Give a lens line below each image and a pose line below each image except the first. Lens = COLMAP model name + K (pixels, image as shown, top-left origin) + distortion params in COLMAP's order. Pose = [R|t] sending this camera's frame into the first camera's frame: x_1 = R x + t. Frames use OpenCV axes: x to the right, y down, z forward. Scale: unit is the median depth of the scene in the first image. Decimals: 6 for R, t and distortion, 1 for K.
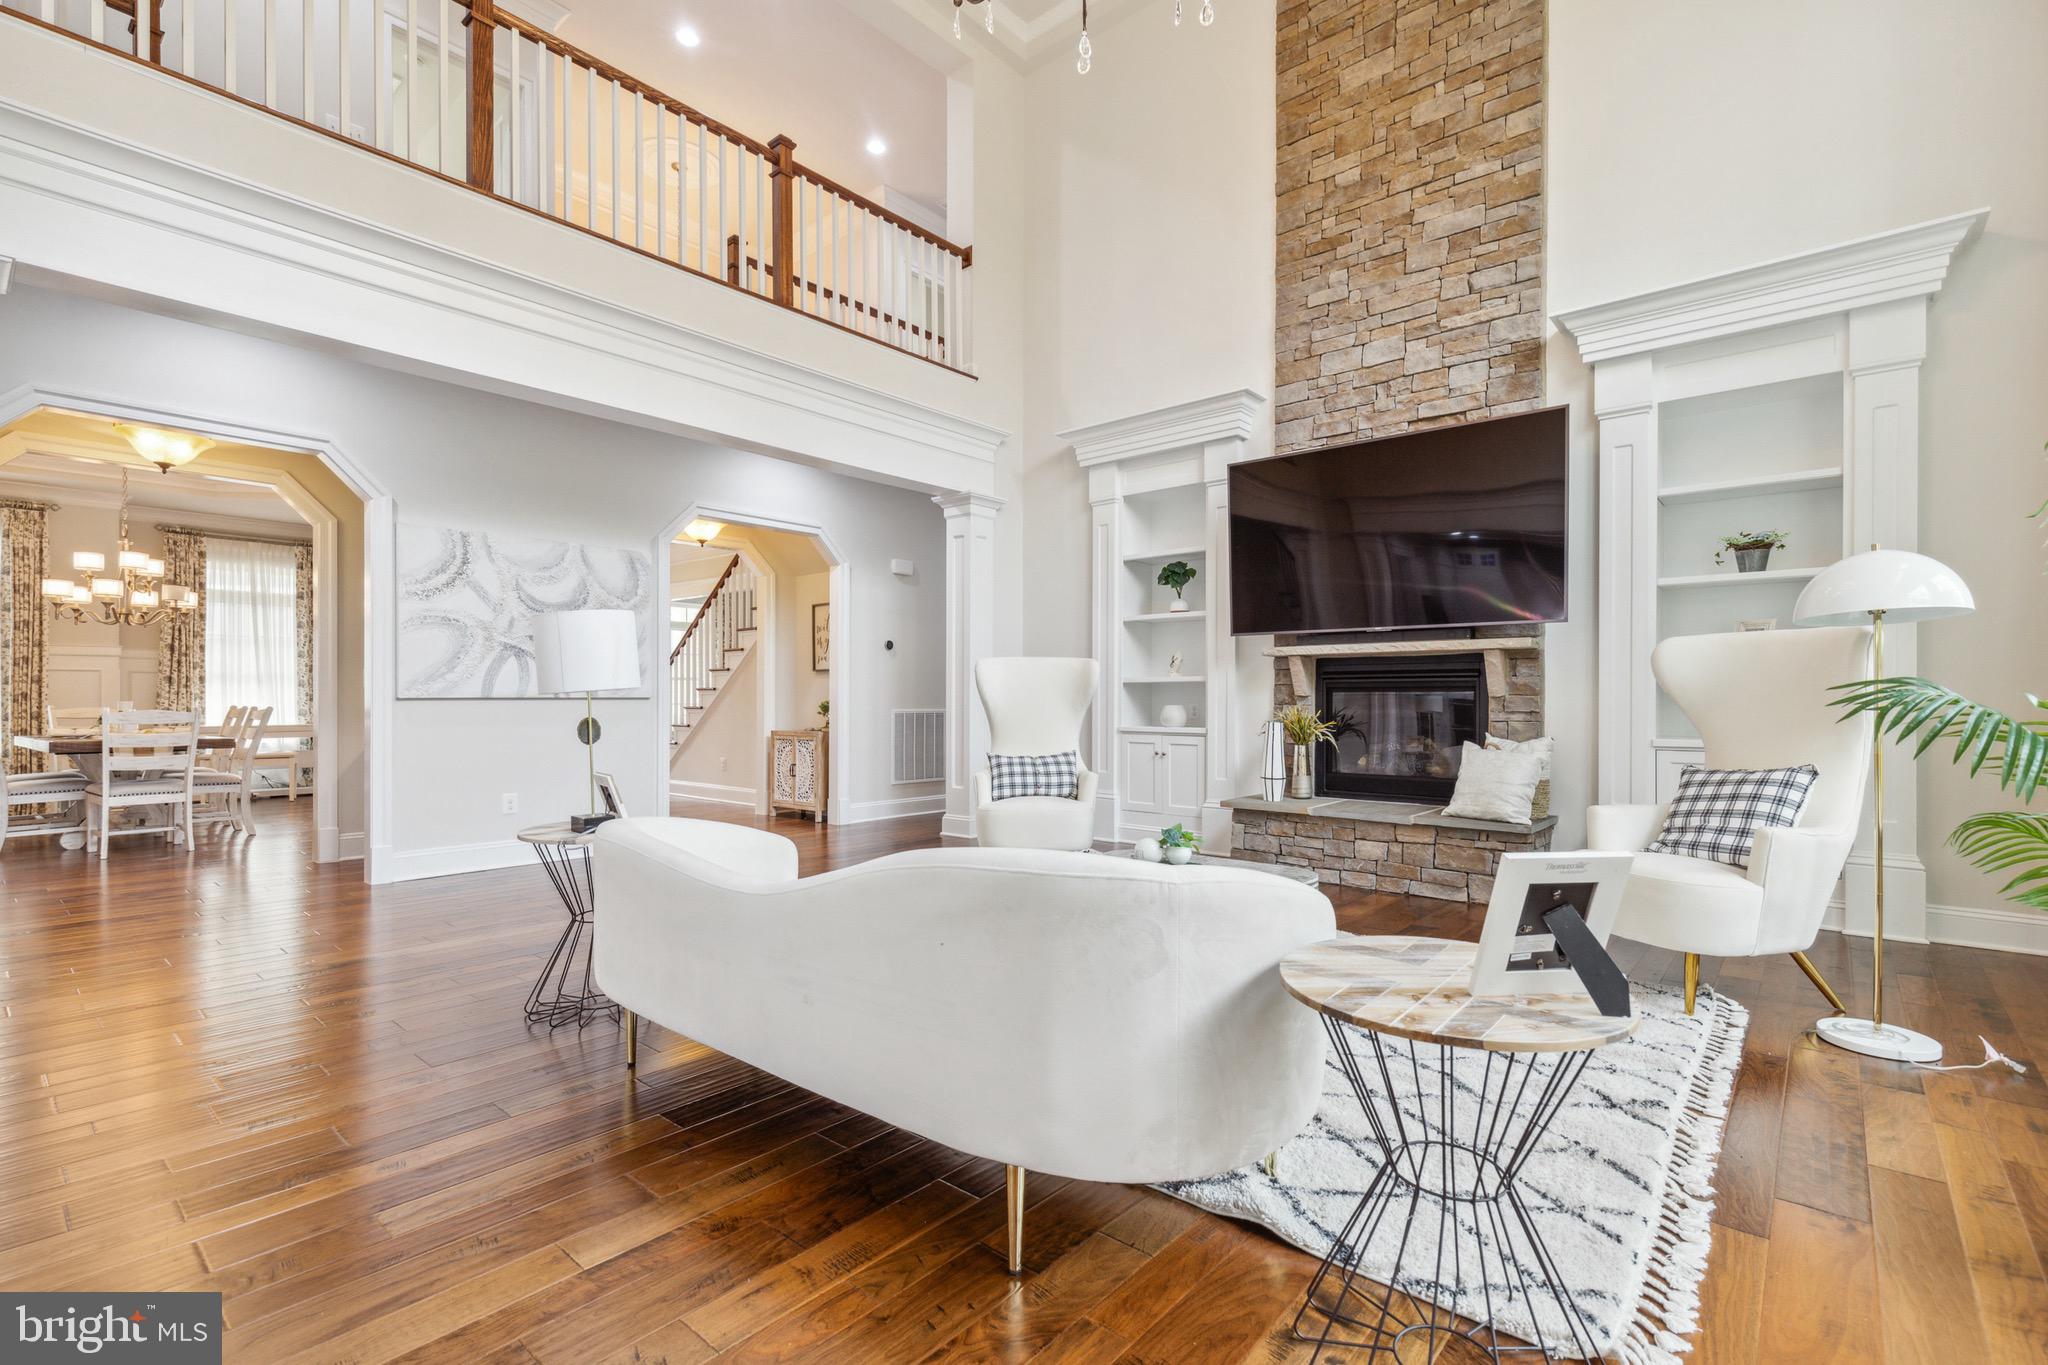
lens RADIAL K [[930.5, 0, 1036.8], [0, 930.5, 700.6], [0, 0, 1]] dist [0.003958, 0.000095]
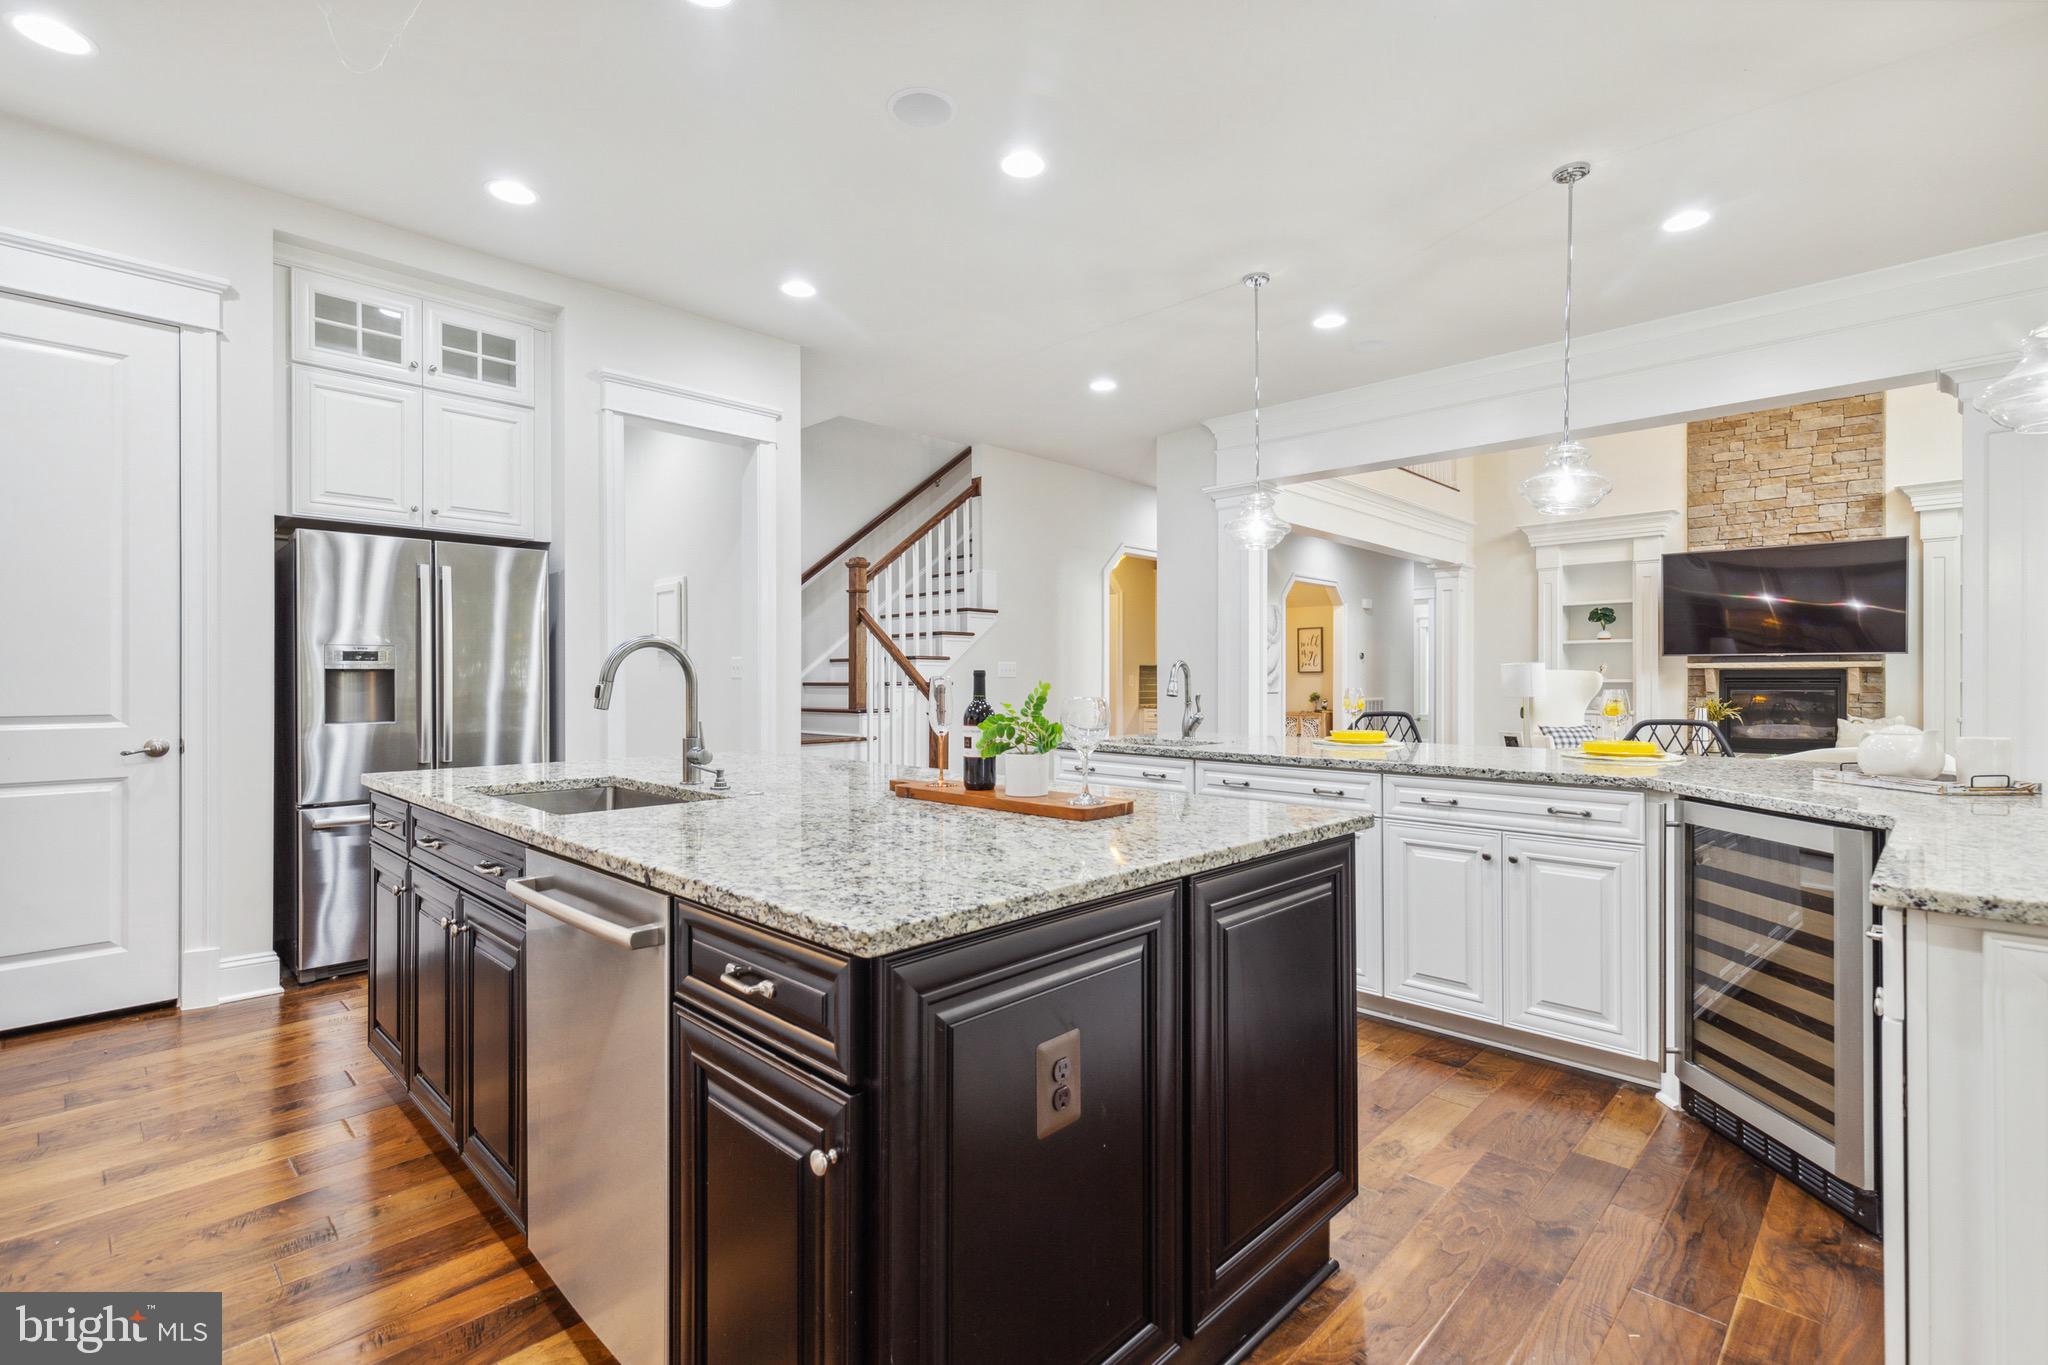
lens RADIAL K [[935.2, 0, 1031.4], [0, 935.2, 678.6], [0, 0, 1]] dist [0.004185, 0.001073]
pose [[0.998951, -0.001706, -0.045757, -0.915101], [0.001534, 0.999992, -0.003790, -0.026682], [0.045763, 0.003716, 0.998945, -0.792750]]
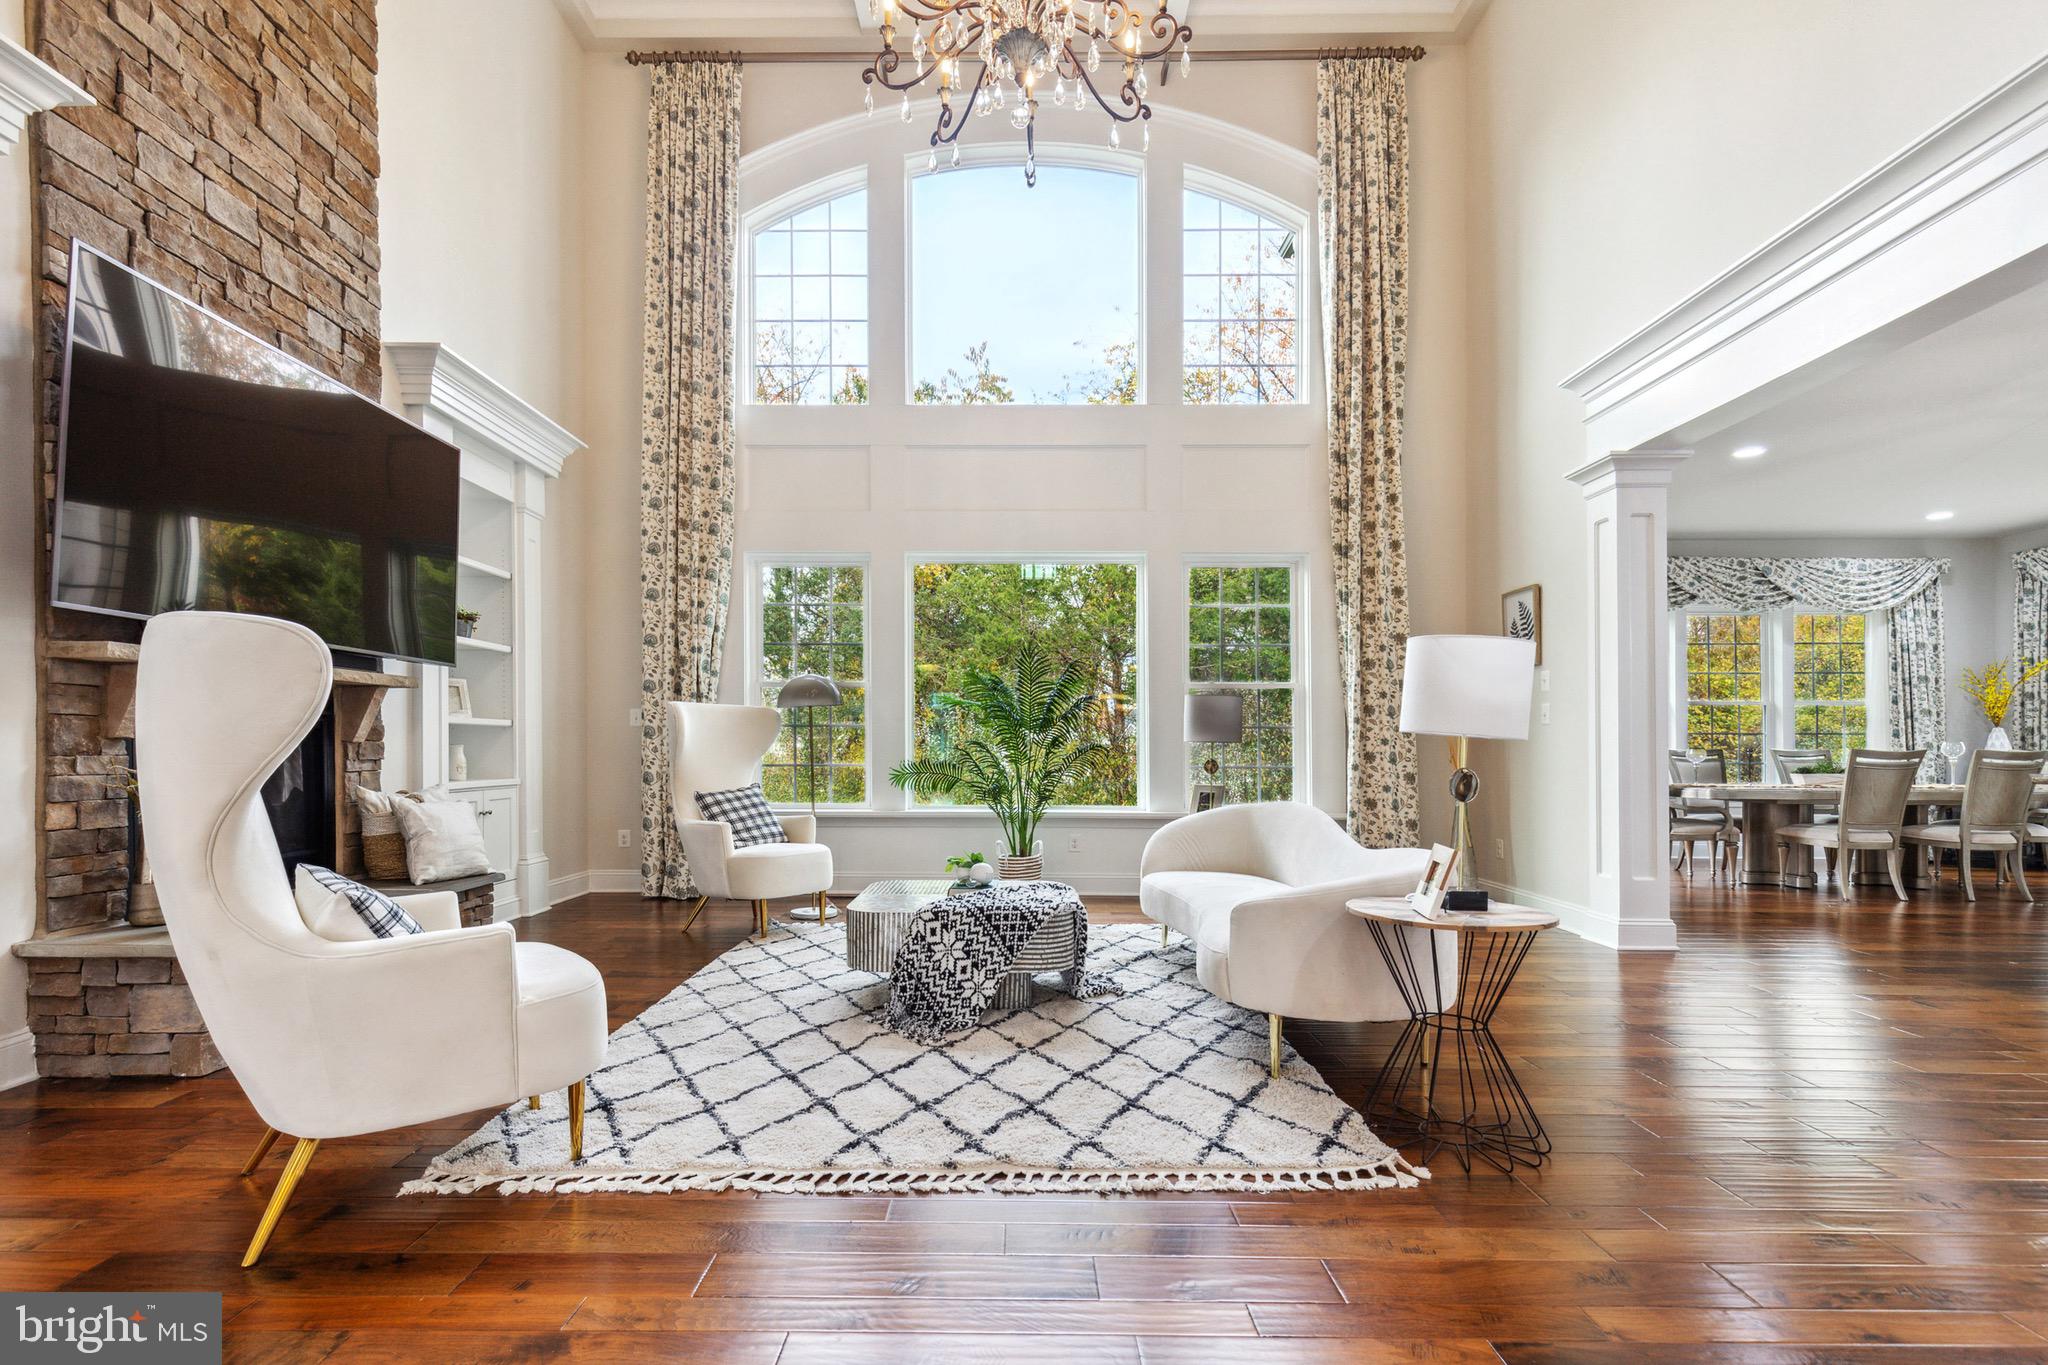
lens RADIAL K [[926.7, 0, 999.3], [0, 926.7, 748.5], [0, 0, 1]] dist [0.013487, -0.004507]
pose [[-0.643381, -0.001744, 0.765544, -0.479331], [-0.002063, 0.999998, 0.000544, -0.000506], [-0.765544, -0.001229, -0.643383, 1.013866]]
